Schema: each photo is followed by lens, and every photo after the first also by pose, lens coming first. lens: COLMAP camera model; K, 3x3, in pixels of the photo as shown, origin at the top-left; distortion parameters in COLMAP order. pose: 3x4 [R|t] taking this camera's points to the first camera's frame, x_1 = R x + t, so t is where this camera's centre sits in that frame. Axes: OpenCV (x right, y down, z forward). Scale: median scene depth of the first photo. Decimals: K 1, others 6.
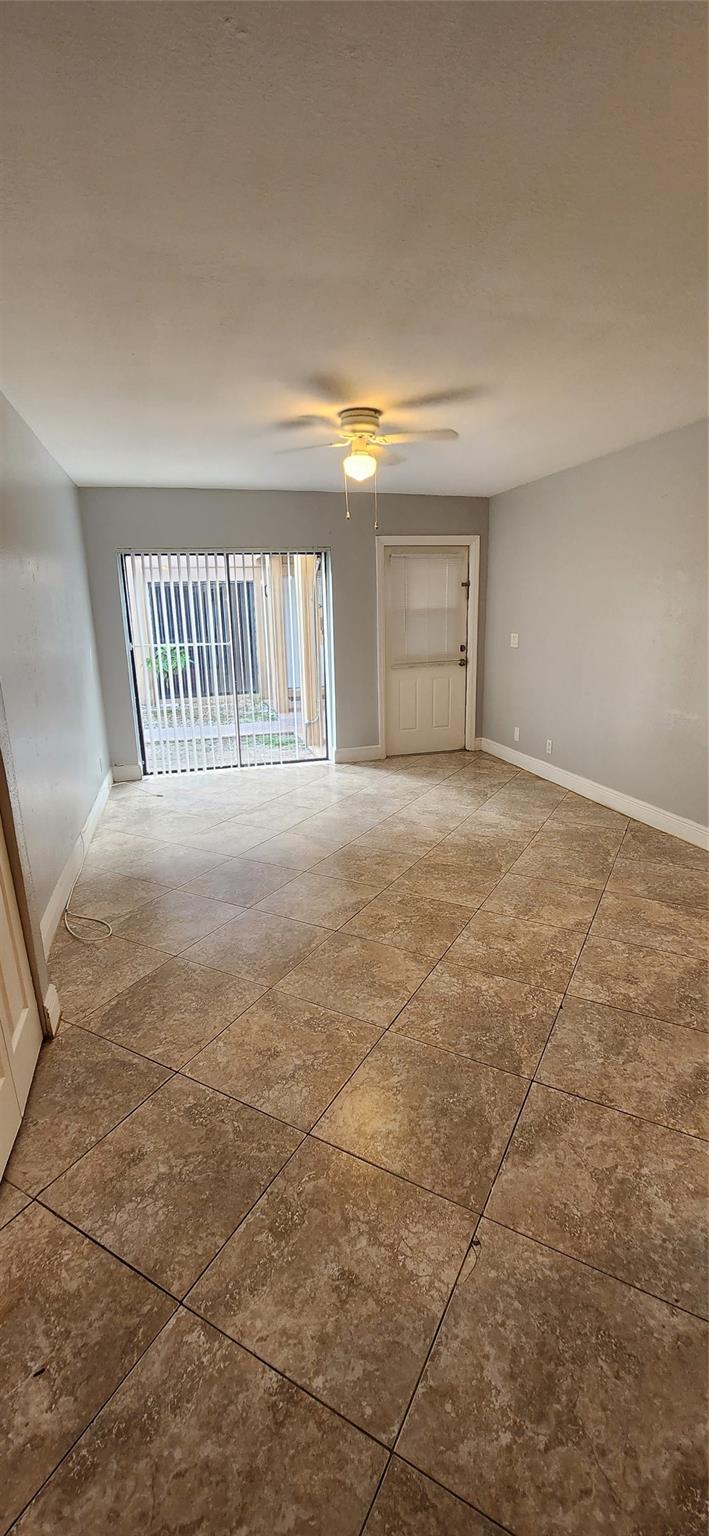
lens RADIAL K [[624.5, 0, 347.3], [0, 624.5, 765.7], [0, 0, 1]] dist [-0.000633, -0.000127]
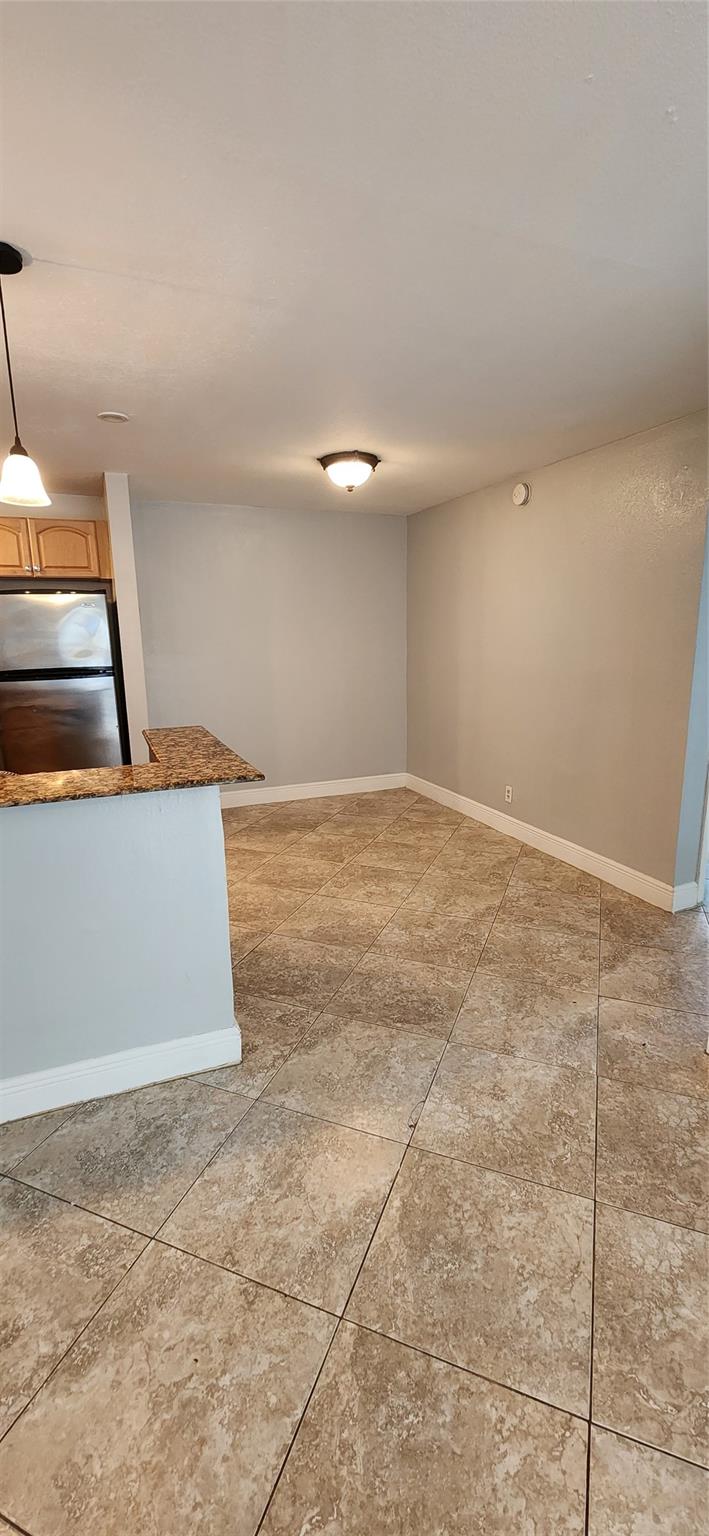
lens RADIAL K [[623.5, 0, 348.2], [0, 623.5, 761.0], [0, 0, 1]] dist [-0.000054, -0.000112]
pose [[-0.990571, 0.063102, -0.121600, 0.184494], [0.003299, 0.898335, 0.439300, -0.198479], [0.136958, 0.434756, -0.890073, 0.746125]]
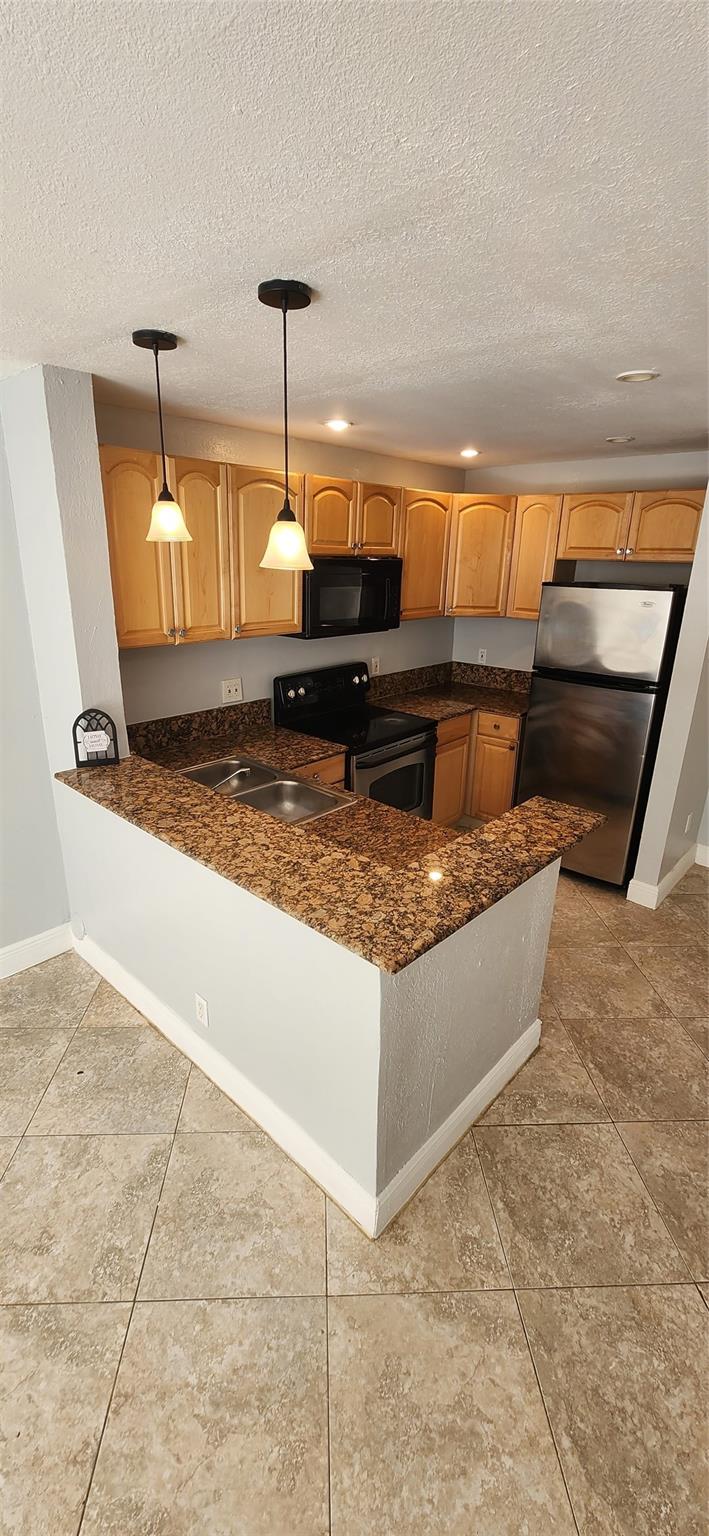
lens RADIAL K [[623.4, 0, 346.2], [0, 623.4, 762.3], [0, 0, 1]] dist [0.003170, -0.003822]
pose [[-0.532052, -0.260970, 0.805491, -0.064097], [0.199546, 0.885873, 0.418819, -0.223705], [-0.822862, 0.383566, -0.419256, 0.394468]]
